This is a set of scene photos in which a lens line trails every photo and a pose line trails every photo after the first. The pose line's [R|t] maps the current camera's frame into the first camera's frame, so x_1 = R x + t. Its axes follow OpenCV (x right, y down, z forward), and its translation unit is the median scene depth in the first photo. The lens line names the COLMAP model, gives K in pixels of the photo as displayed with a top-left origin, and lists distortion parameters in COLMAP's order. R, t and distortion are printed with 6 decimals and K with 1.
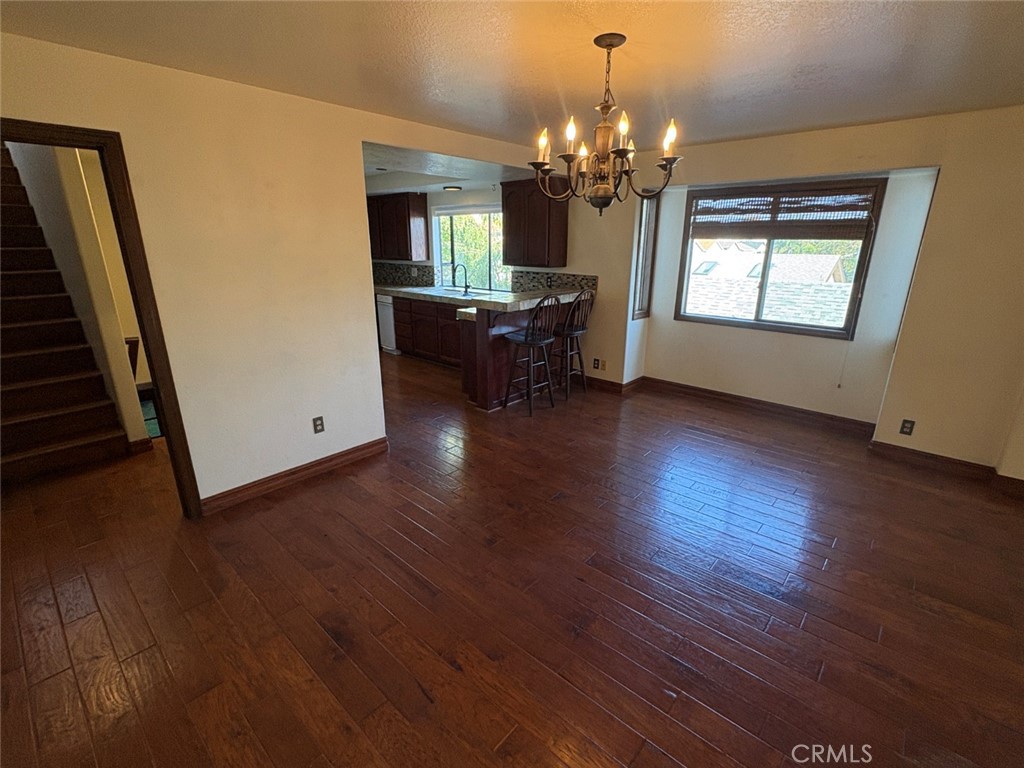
lens RADIAL K [[480.4, 0, 513.1], [0, 480.4, 385.8], [0, 0, 1]] dist [-0.002436, 0.000330]
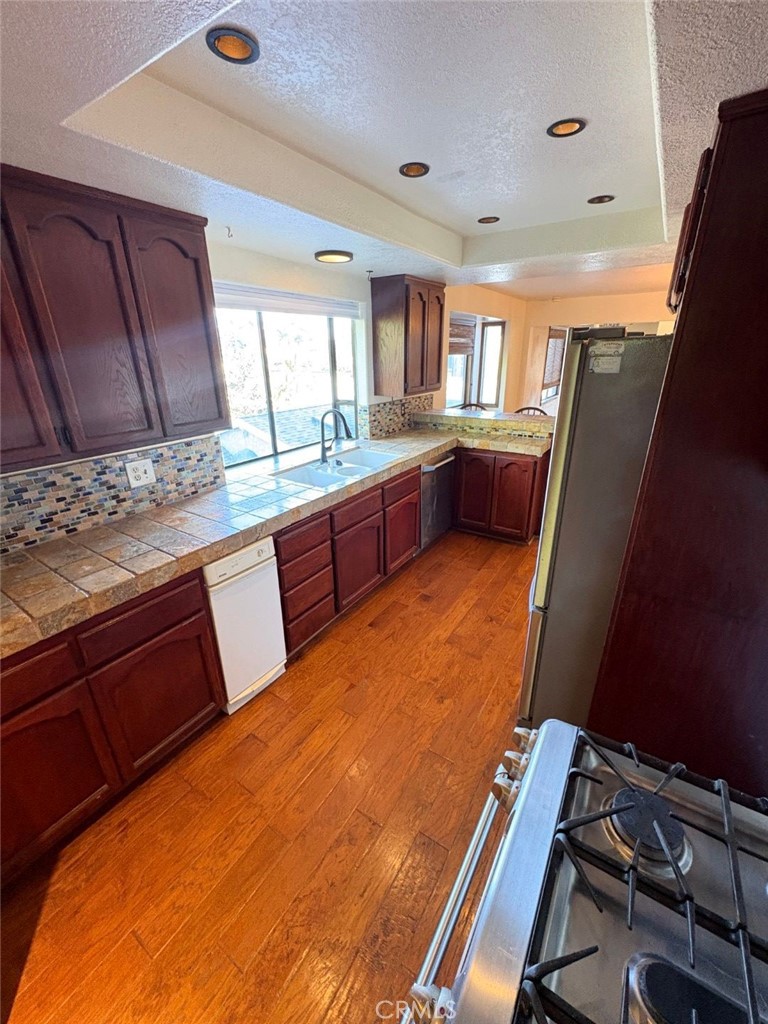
lens RADIAL K [[408.1, 0, 384.3], [0, 408.1, 509.7], [0, 0, 1]] dist [-0.000381, -0.000420]
pose [[-0.149701, -0.358717, 0.921364, -0.531541], [0.302191, 0.870674, 0.388081, -0.293440], [-0.941419, 0.336524, -0.021939, 0.925476]]
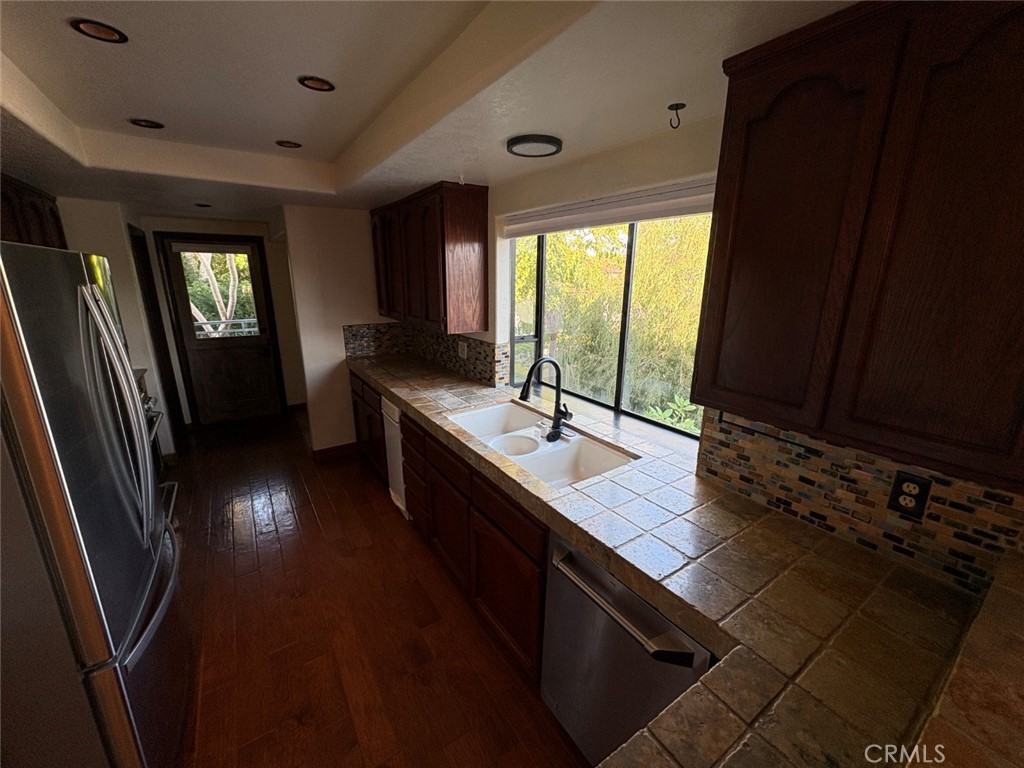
lens RADIAL K [[408.1, 0, 514.8], [0, 408.1, 382.8], [0, 0, 1]] dist [-0.000381, -0.000420]
pose [[0.970136, 0.072041, -0.231618, -0.054279], [-0.081686, 0.996134, -0.032310, -0.207660], [0.228395, 0.050265, 0.972270, 0.643027]]
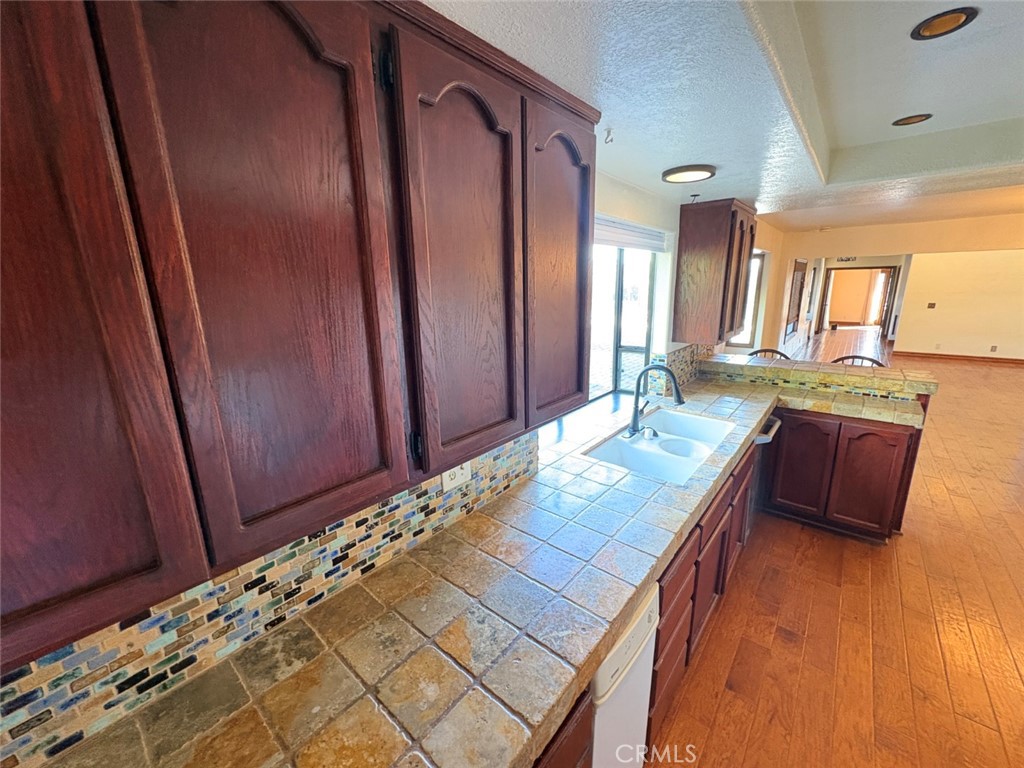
lens RADIAL K [[408.1, 0, 514.8], [0, 408.1, 382.8], [0, 0, 1]] dist [-0.000381, -0.000420]
pose [[-0.034012, -0.235272, 0.971334, -0.409105], [0.310051, 0.921461, 0.234049, -0.332561], [-0.950111, 0.309124, 0.041605, 1.027809]]
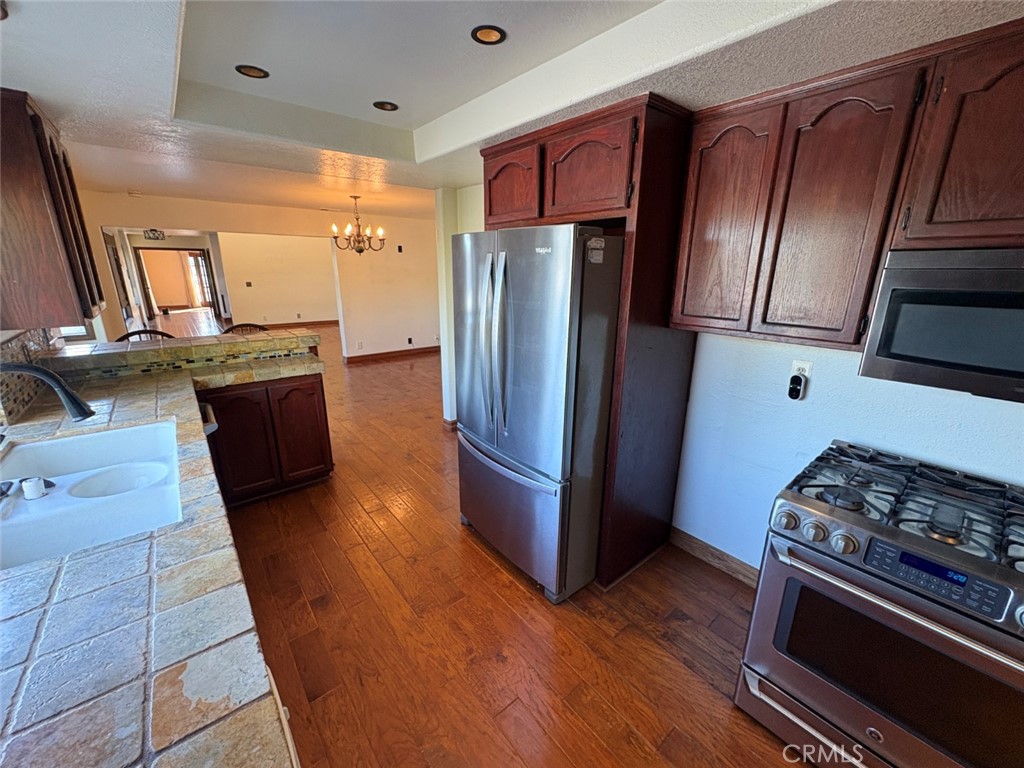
lens RADIAL K [[408.8, 0, 512.0], [0, 408.8, 384.0], [0, 0, 1]] dist [0.001035, 0.000056]
pose [[-0.987204, -0.054375, 0.149906, -0.338978], [0.035691, 0.840874, 0.540053, -0.314912], [-0.155417, 0.538492, -0.828174, 1.045122]]
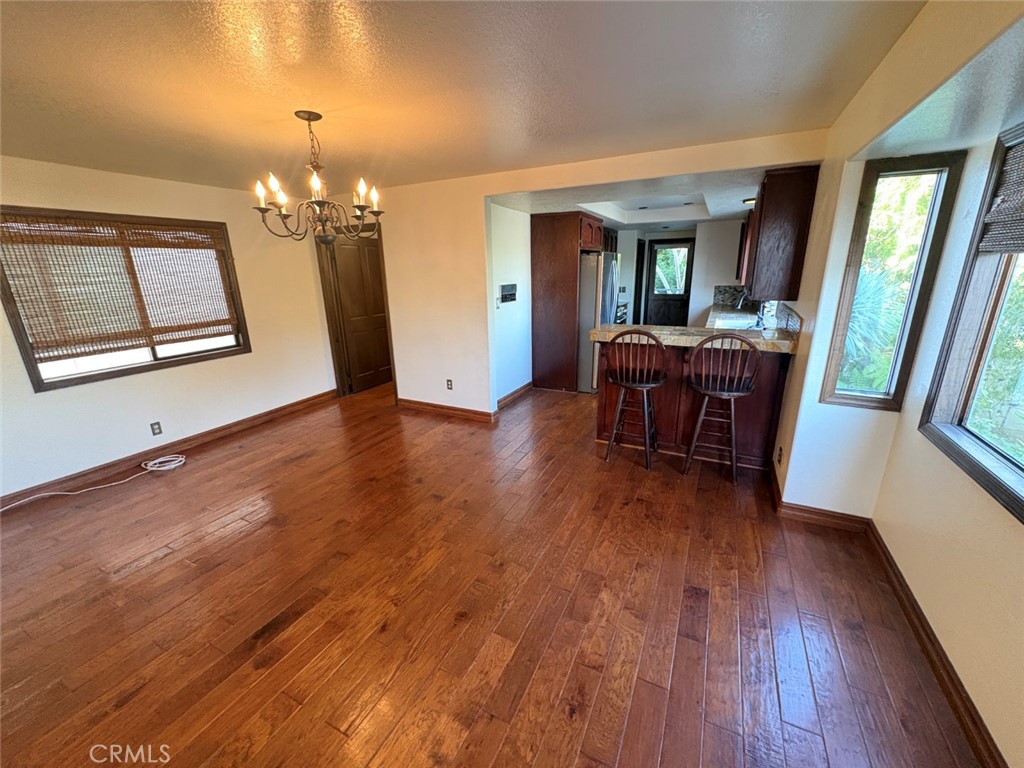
lens RADIAL K [[413.4, 0, 504.9], [0, 413.4, 387.6], [0, 0, 1]] dist [-0.002407, -0.000218]
pose [[0.245685, 0.266203, -0.932081, 0.461083], [-0.264607, 0.943452, 0.199703, -0.115559], [0.932535, 0.197571, 0.302231, 0.390546]]
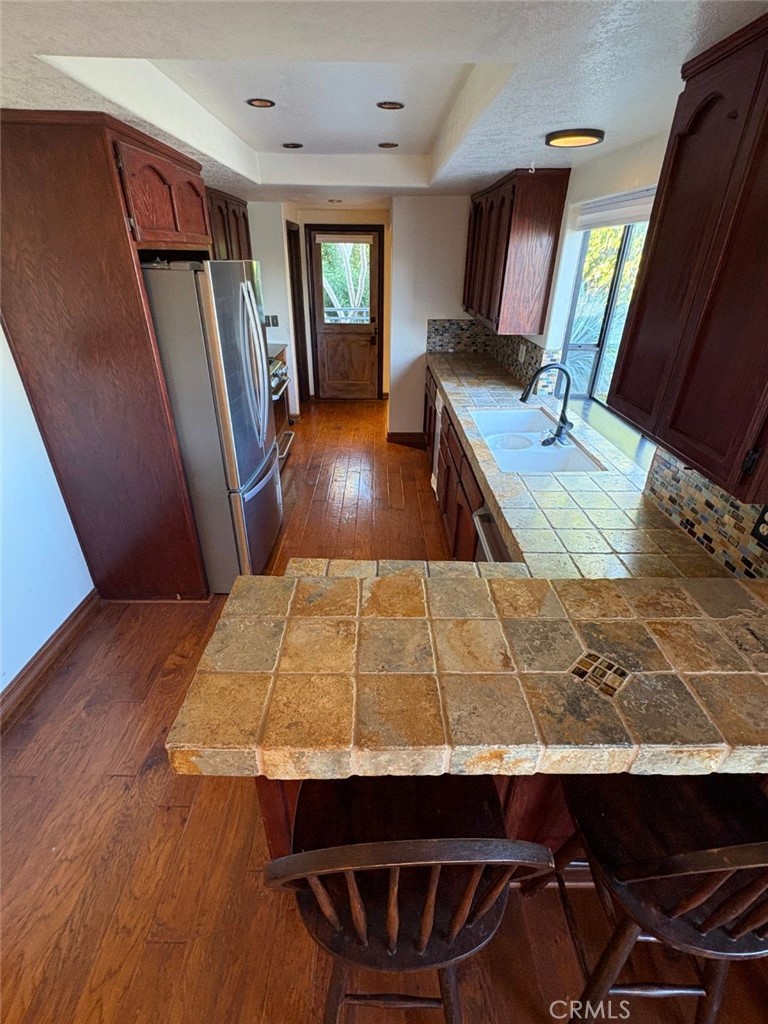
lens RADIAL K [[474.3, 0, 384.0], [0, 474.3, 512.0], [0, 0, 1]] dist [-0.002833, 0.000402]
pose [[0.670499, 0.363196, -0.646931, 0.081919], [-0.230090, 0.930782, 0.284082, -0.205131], [0.705330, -0.041625, 0.707656, 0.586965]]
